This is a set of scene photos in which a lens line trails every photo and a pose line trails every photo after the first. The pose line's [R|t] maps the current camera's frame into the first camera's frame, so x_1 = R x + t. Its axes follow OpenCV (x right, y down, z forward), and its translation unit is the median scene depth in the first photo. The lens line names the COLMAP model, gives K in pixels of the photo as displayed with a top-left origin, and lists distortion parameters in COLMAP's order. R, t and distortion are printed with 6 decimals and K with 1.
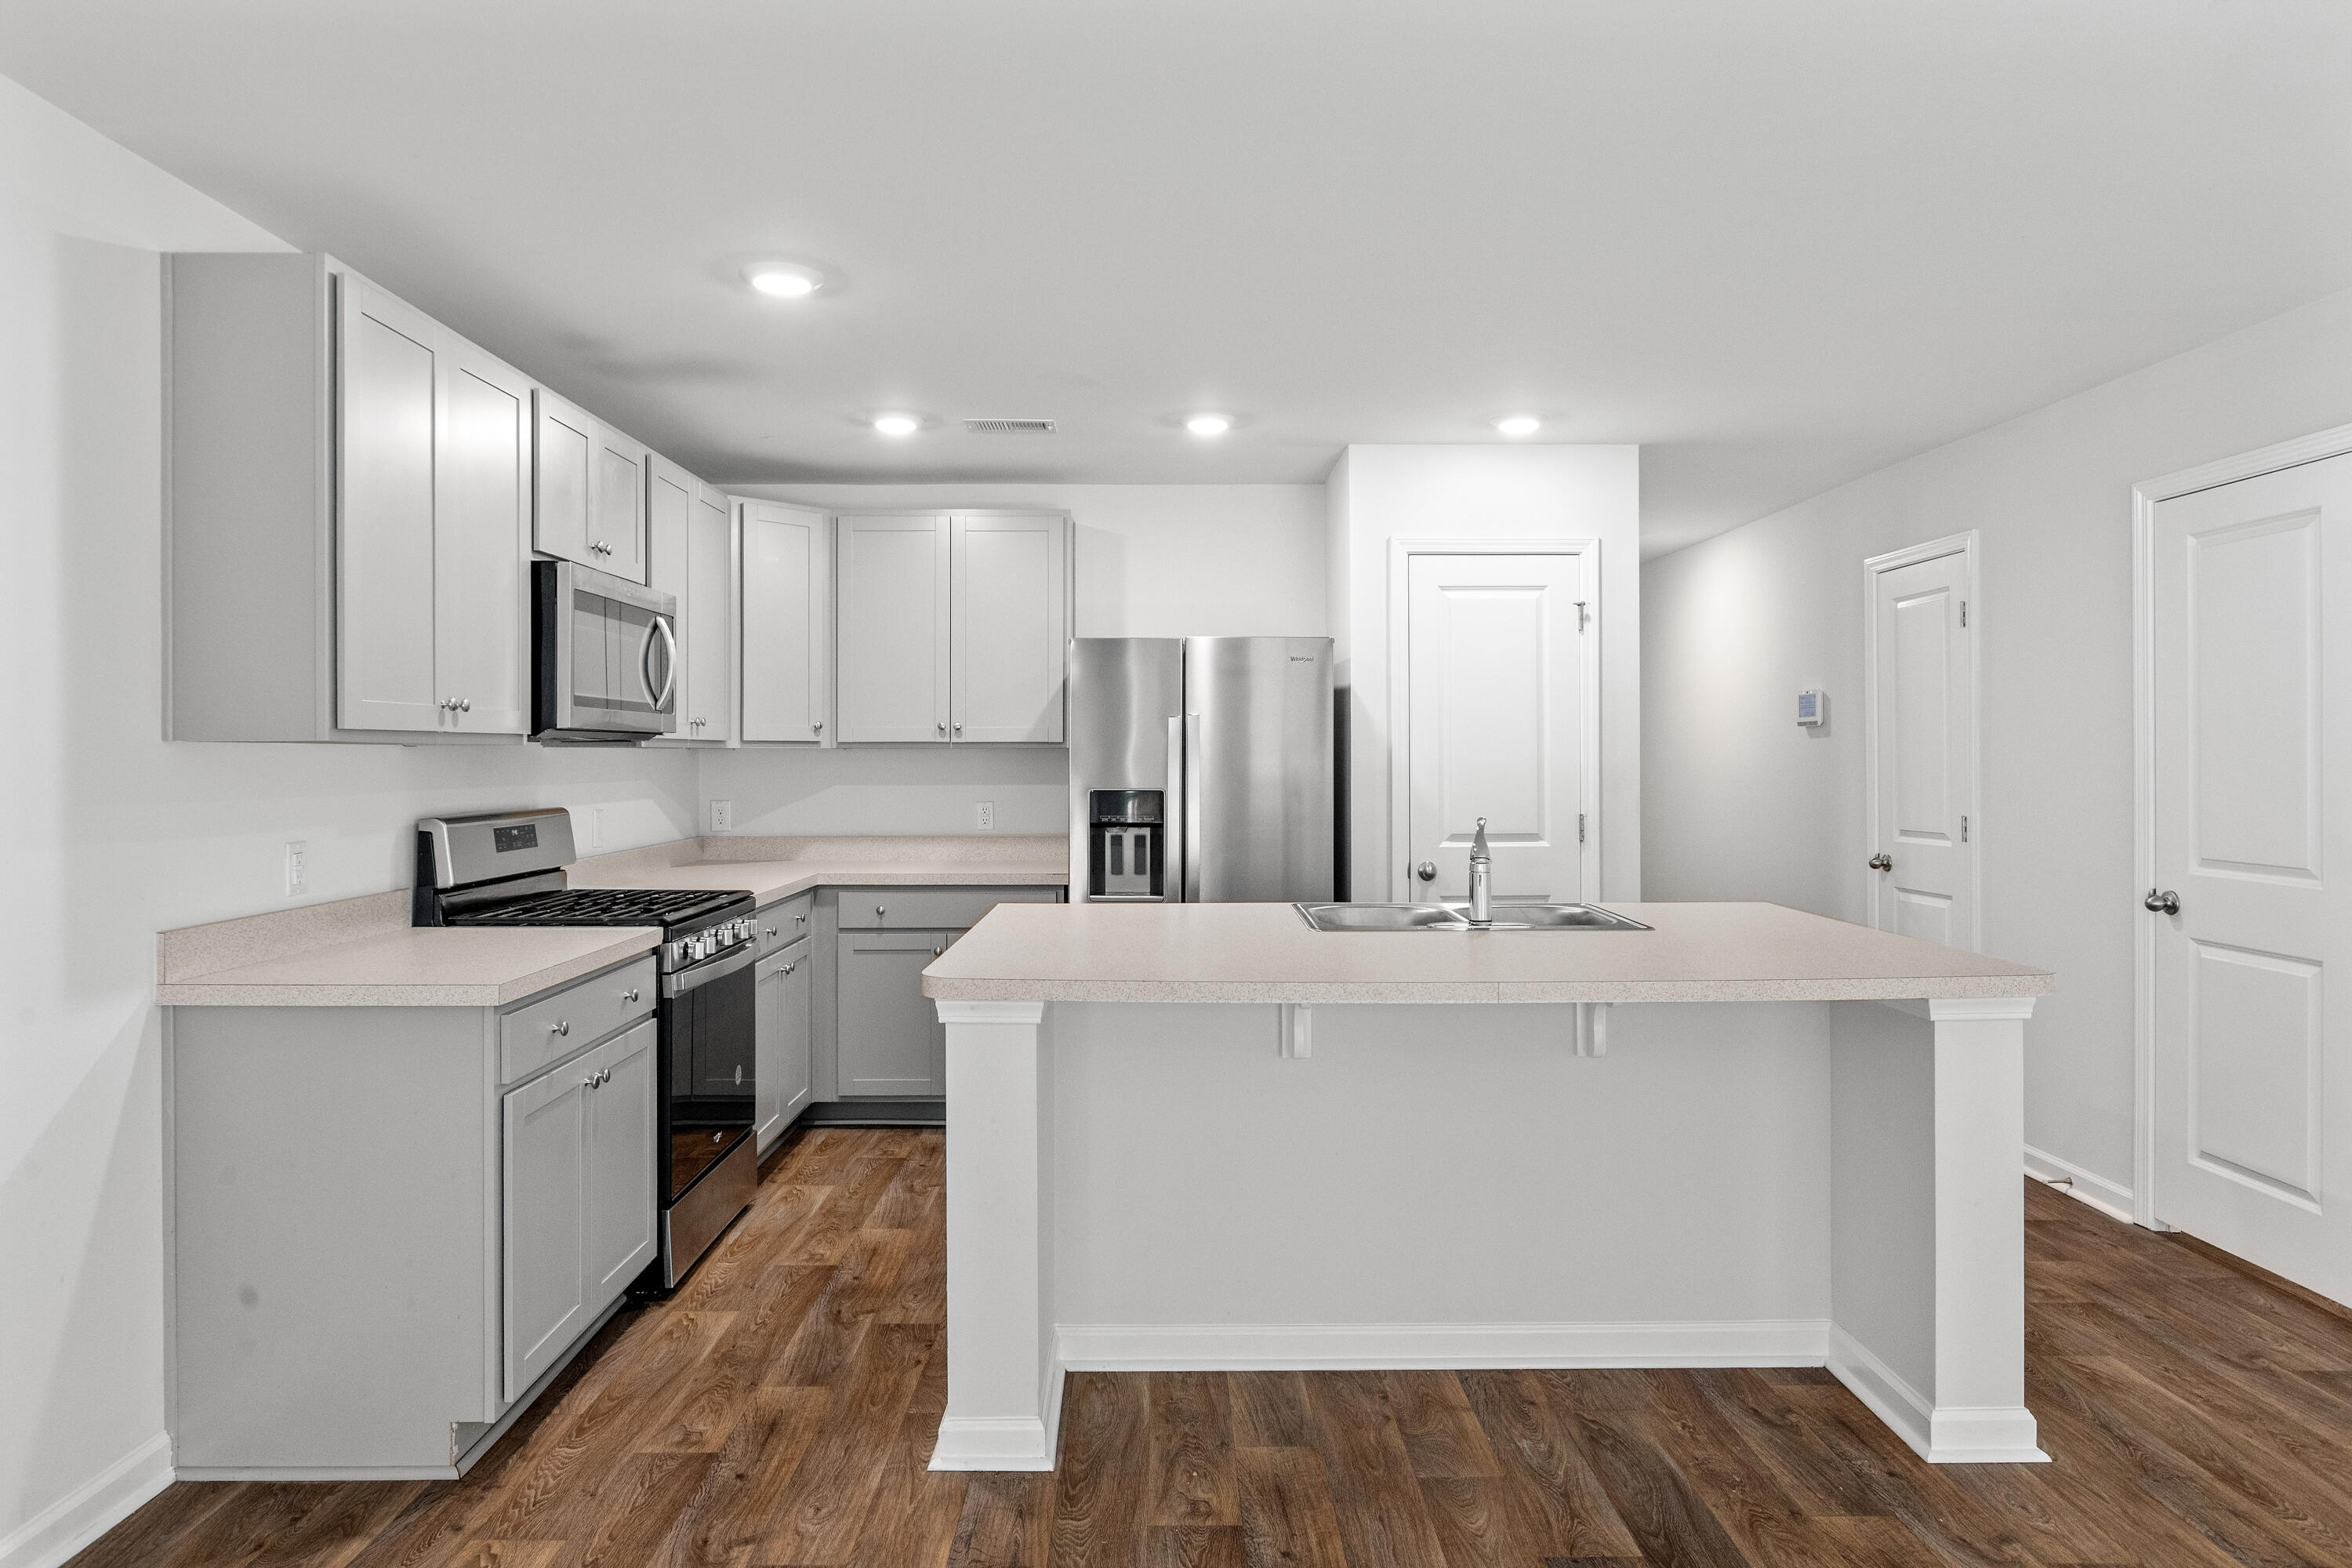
lens RADIAL K [[1399.3, 0, 1164.2], [0, 1399.3, 756.6], [0, 0, 1]] dist [-0.002585, -0.000686]
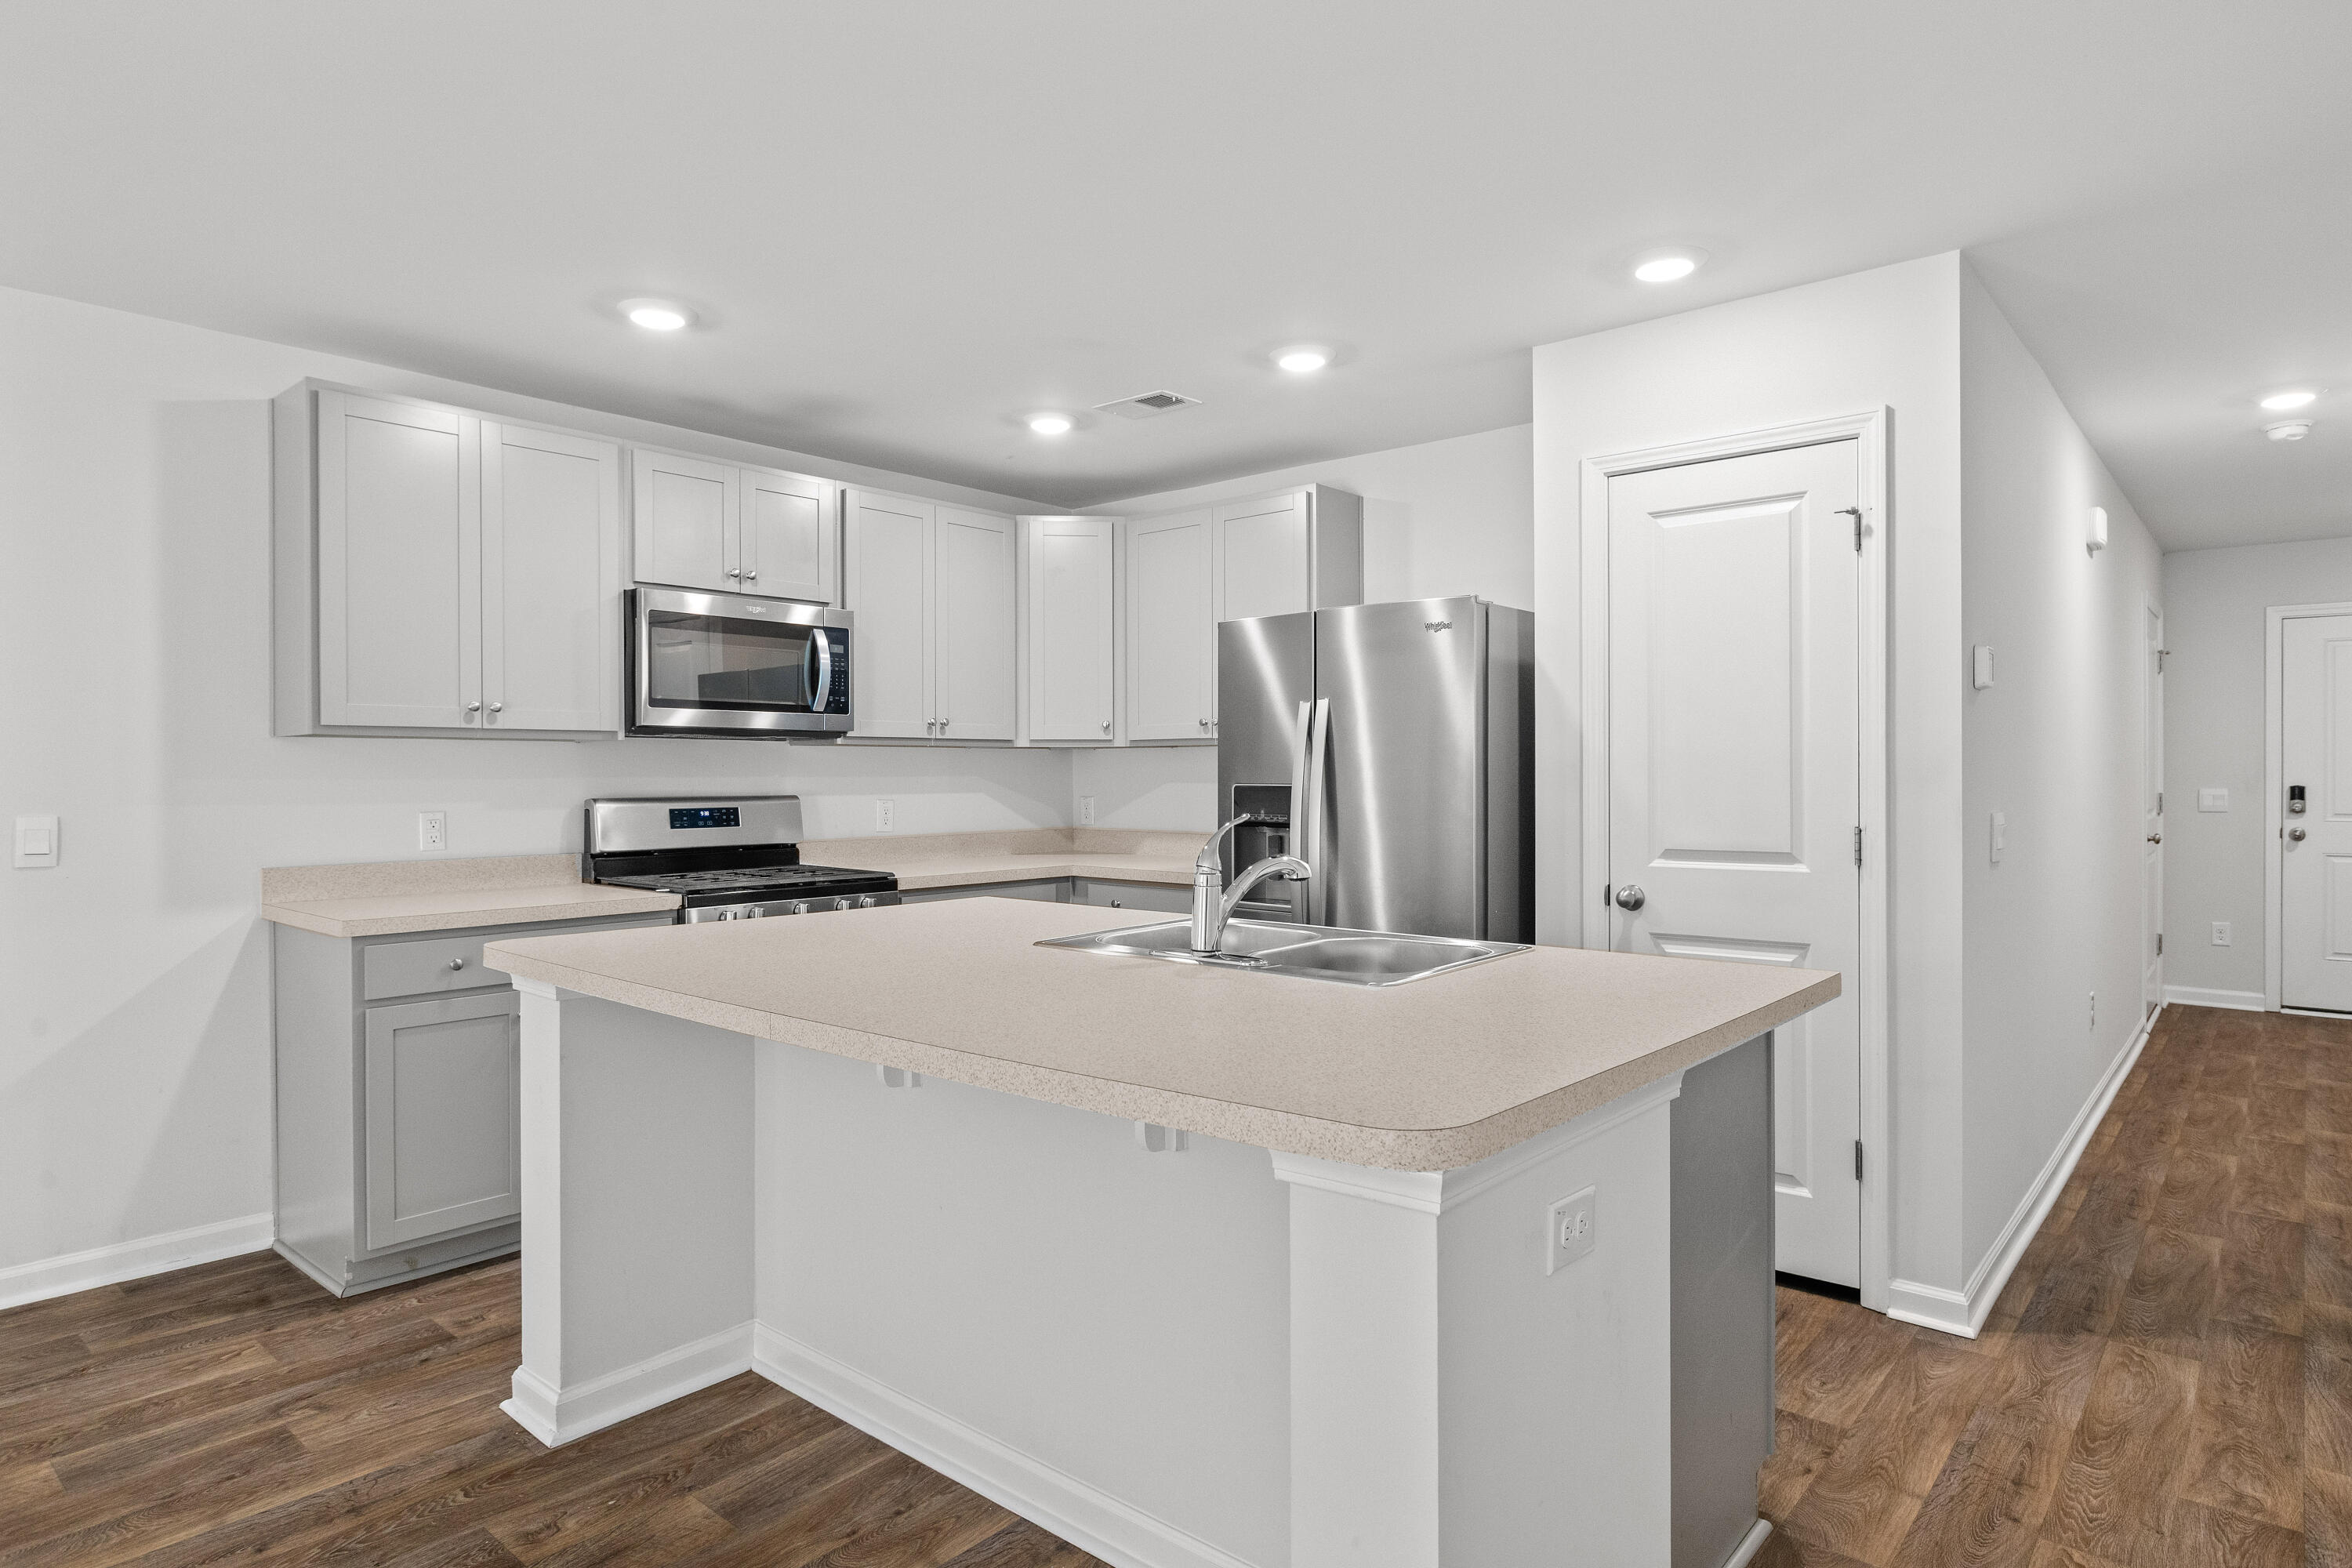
lens RADIAL K [[1304.3, 0, 1176.0], [0, 1304.3, 784.0], [0, 0, 1]] dist [-0.006976, -0.001537]
pose [[0.753276, 0.003990, -0.657692, 0.547889], [0.002093, 0.999962, 0.008464, 0.017751], [0.657701, -0.007752, 0.753239, 0.376441]]
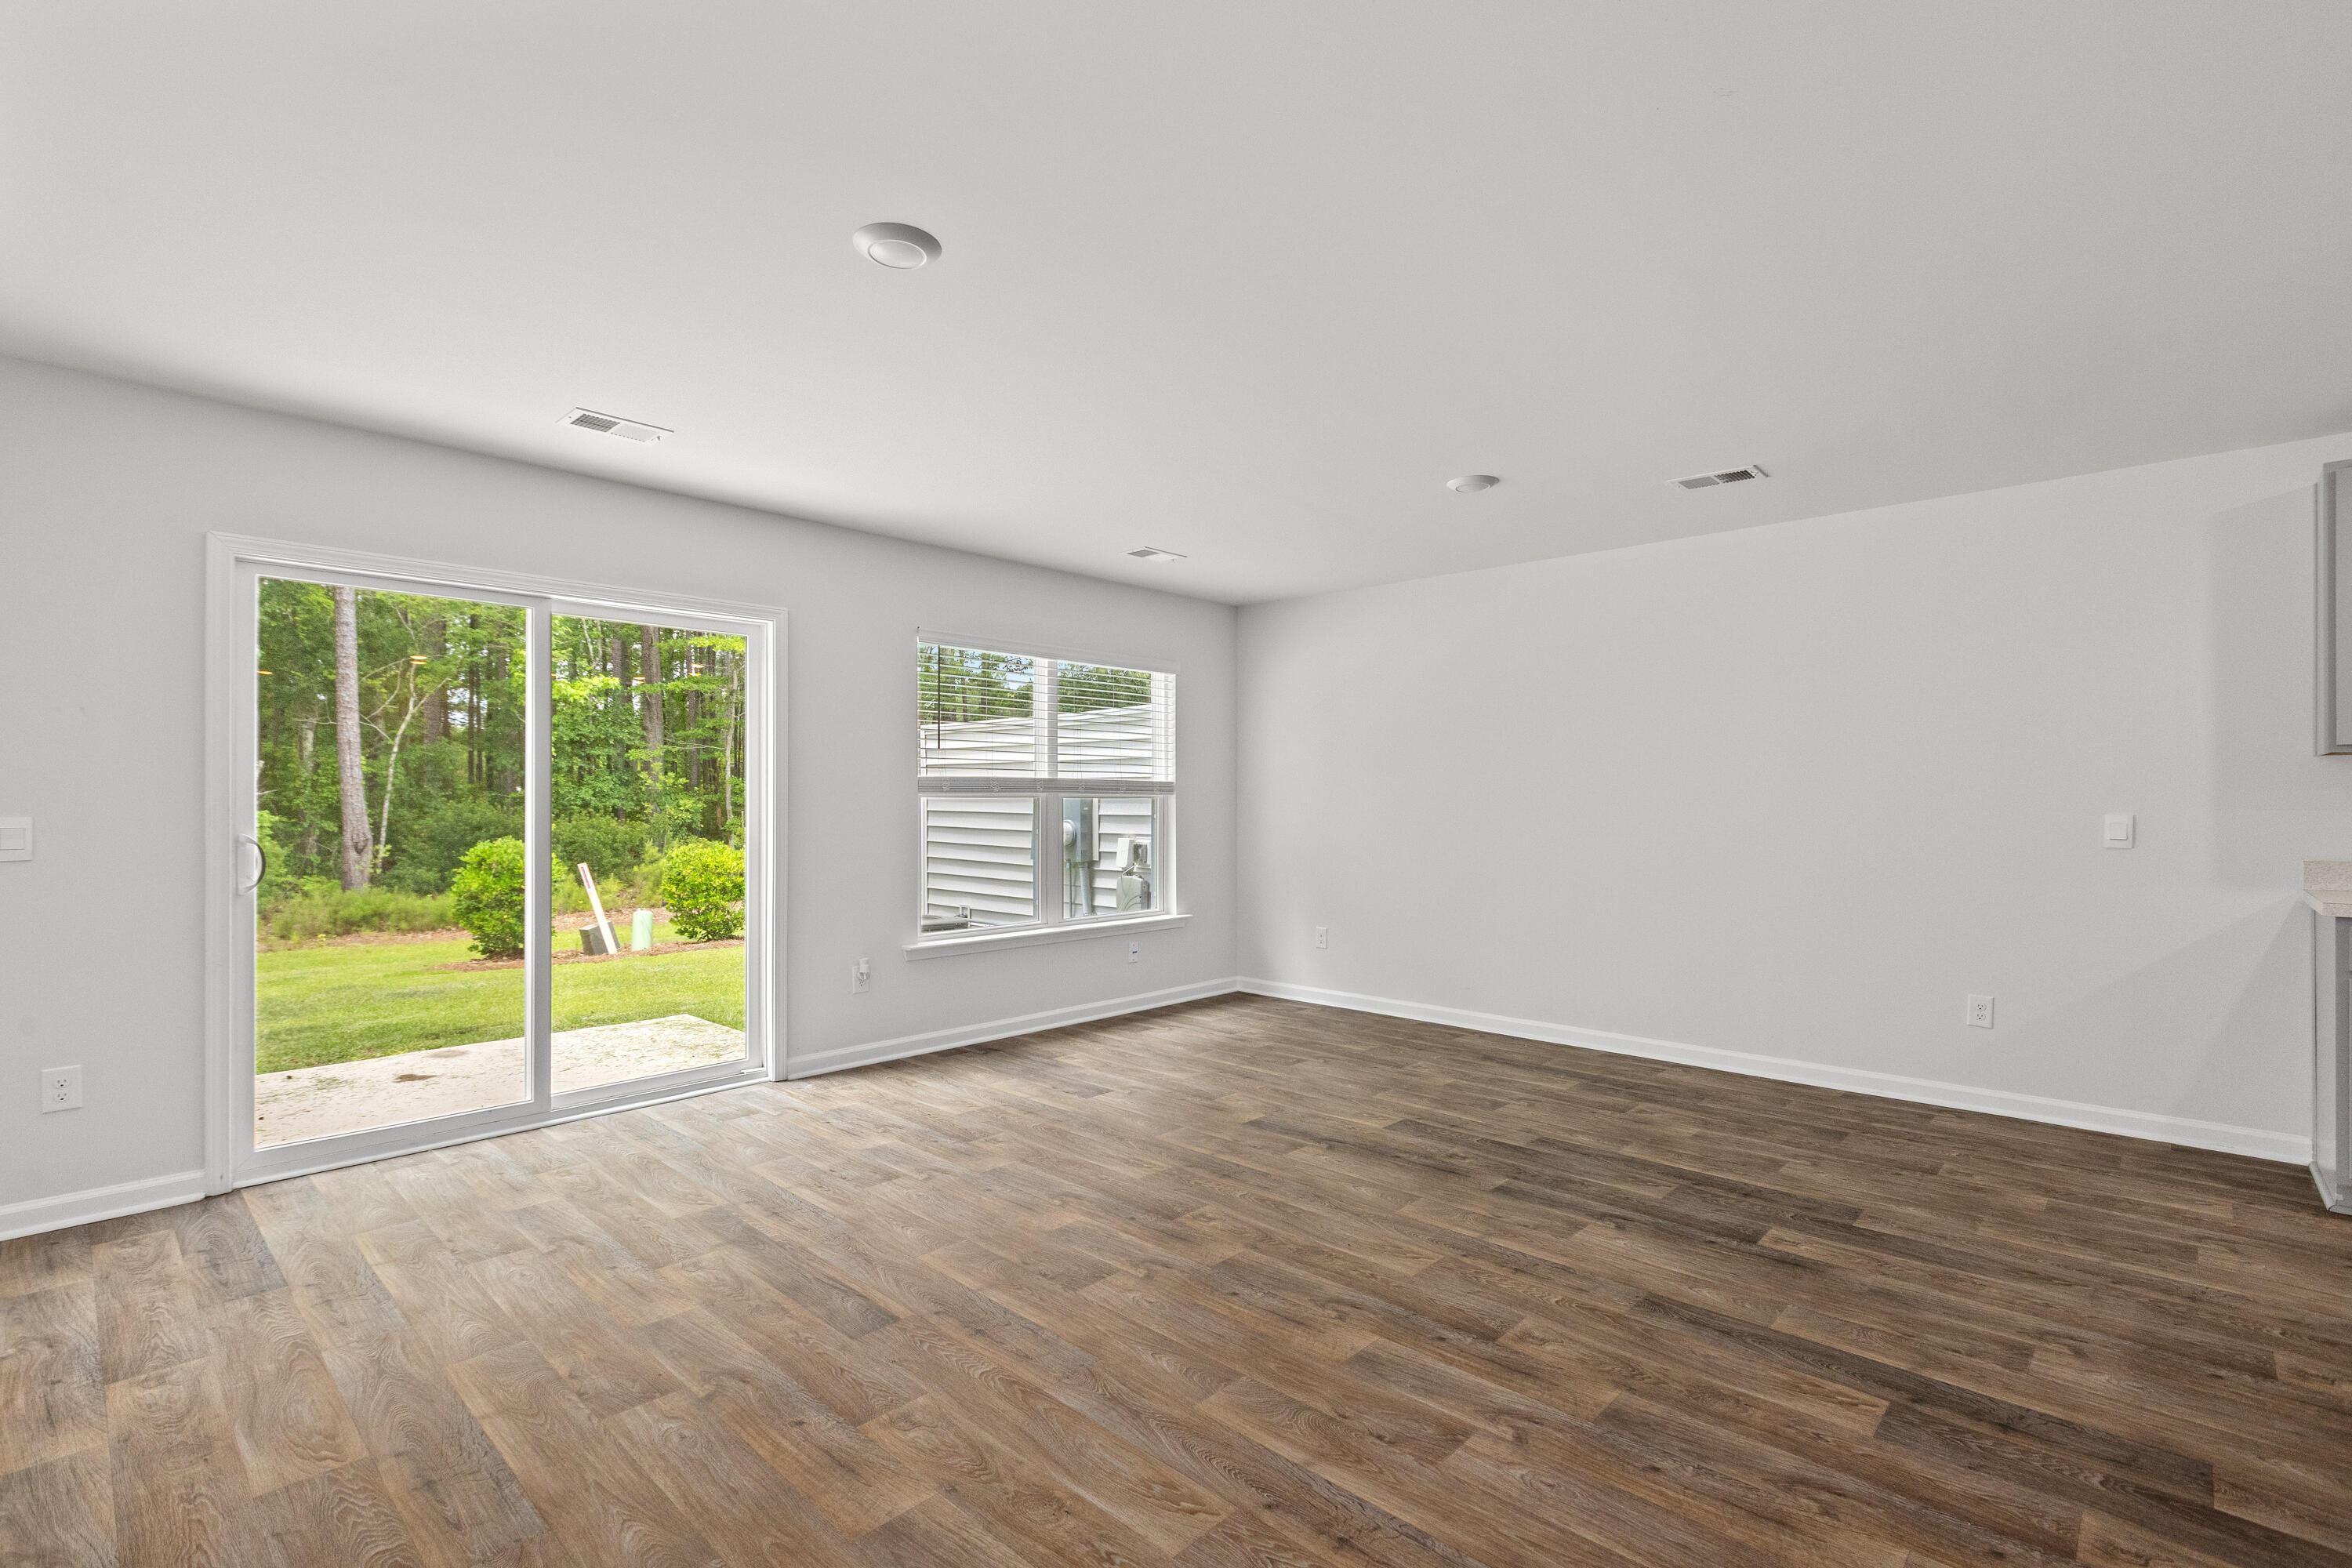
lens RADIAL K [[1071.0, 0, 1164.9], [0, 1071.0, 743.9], [0, 0, 1]] dist [-0.002042, 0.000076]
pose [[-0.694889, -0.037248, -0.718151, 0.819918], [-0.001743, 0.998742, -0.050115, 0.029859], [0.719115, -0.033572, -0.694080, 0.566964]]
